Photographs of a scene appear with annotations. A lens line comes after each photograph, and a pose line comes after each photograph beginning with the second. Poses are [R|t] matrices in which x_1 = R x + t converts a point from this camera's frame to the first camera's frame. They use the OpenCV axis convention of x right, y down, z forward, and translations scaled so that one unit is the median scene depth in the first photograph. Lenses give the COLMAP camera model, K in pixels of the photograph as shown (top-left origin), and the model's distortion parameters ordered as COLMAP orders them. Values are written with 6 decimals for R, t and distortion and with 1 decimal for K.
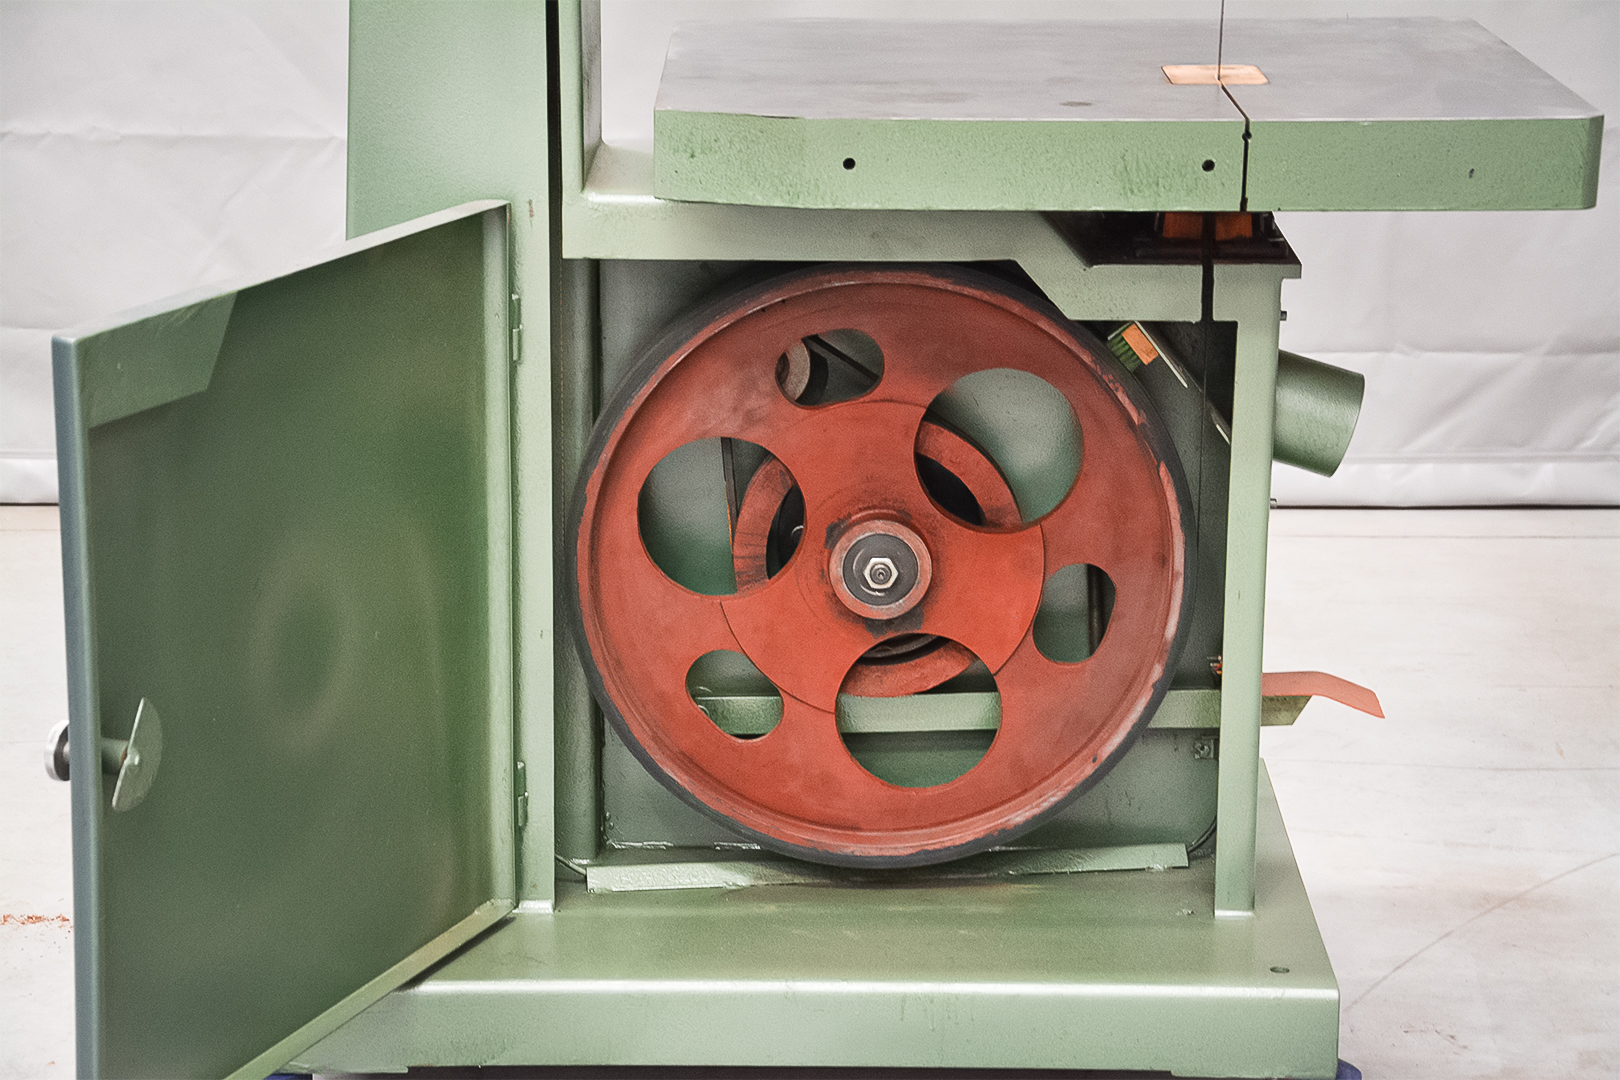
lens RADIAL K [[3820.0, 0, 812.1], [0, 3820.0, 568.6], [0, 0, 1]] dist [0.493280, 1.026645]
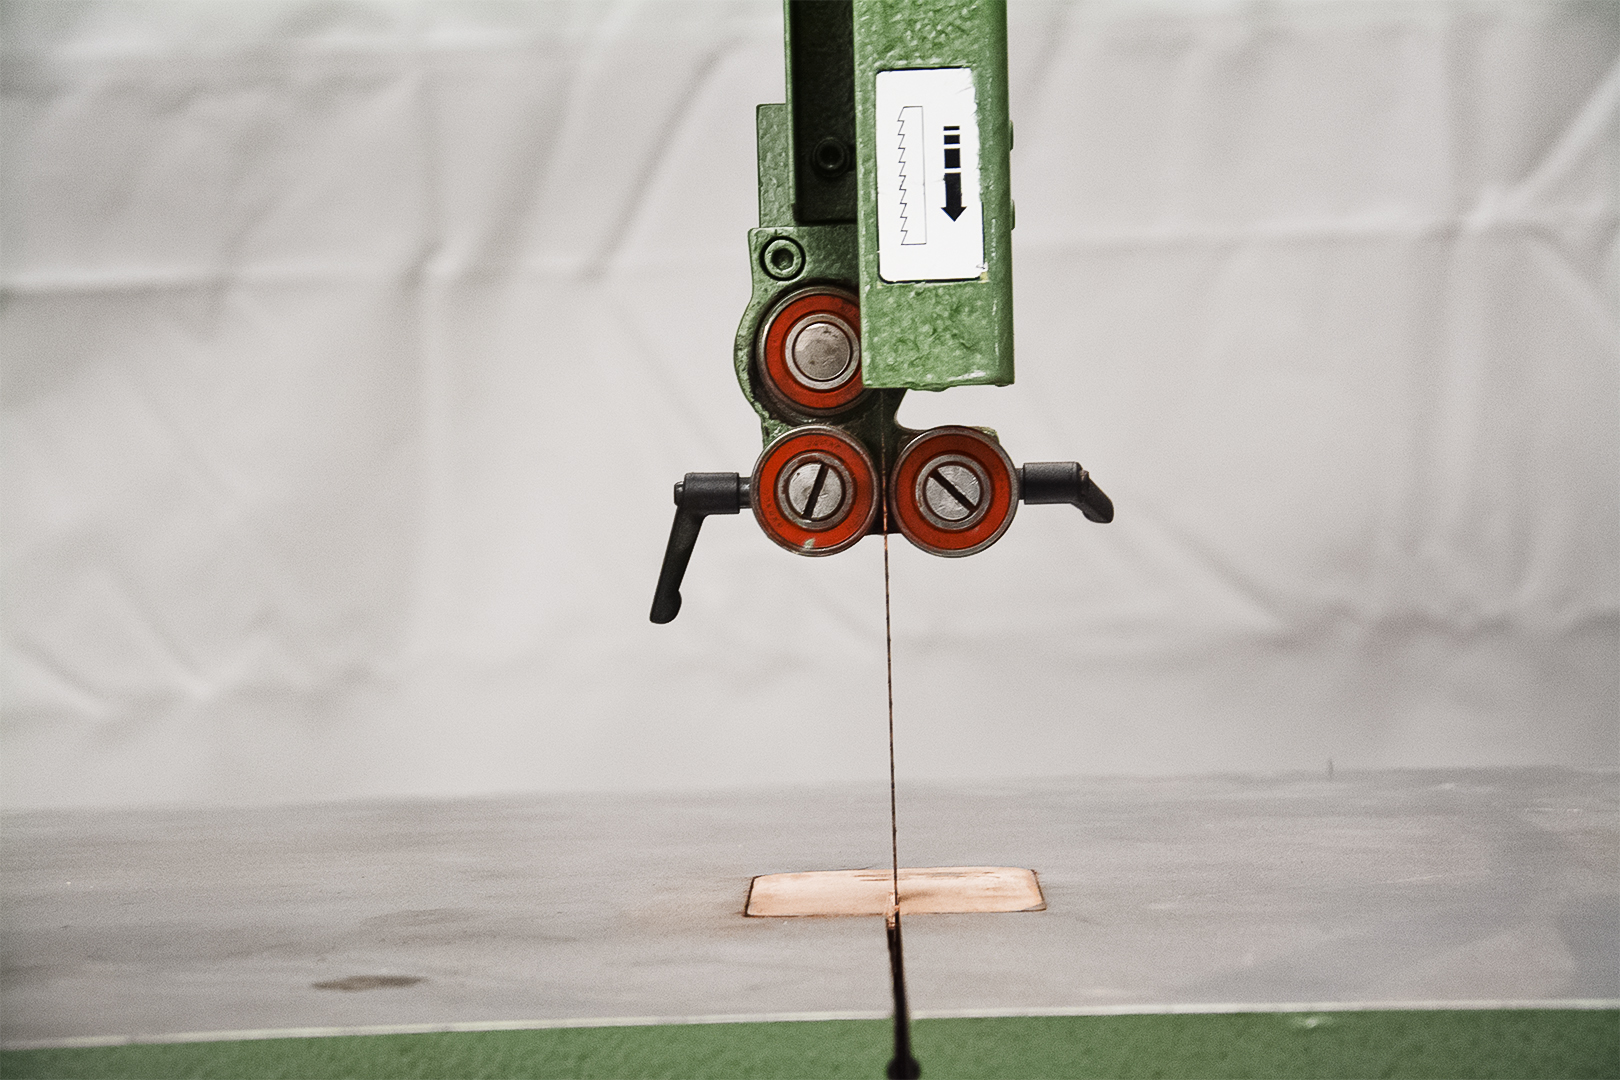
lens RADIAL K [[4521.4, 0, 810.0], [0, 4521.4, 540.0], [0, 0, 1]] dist [0.073301, 14.167644]
pose [[0.999100, -0.039440, -0.015581, 0.103160], [0.034736, 0.971903, -0.232803, -0.066148], [0.024325, 0.232053, 0.972399, 0.610599]]
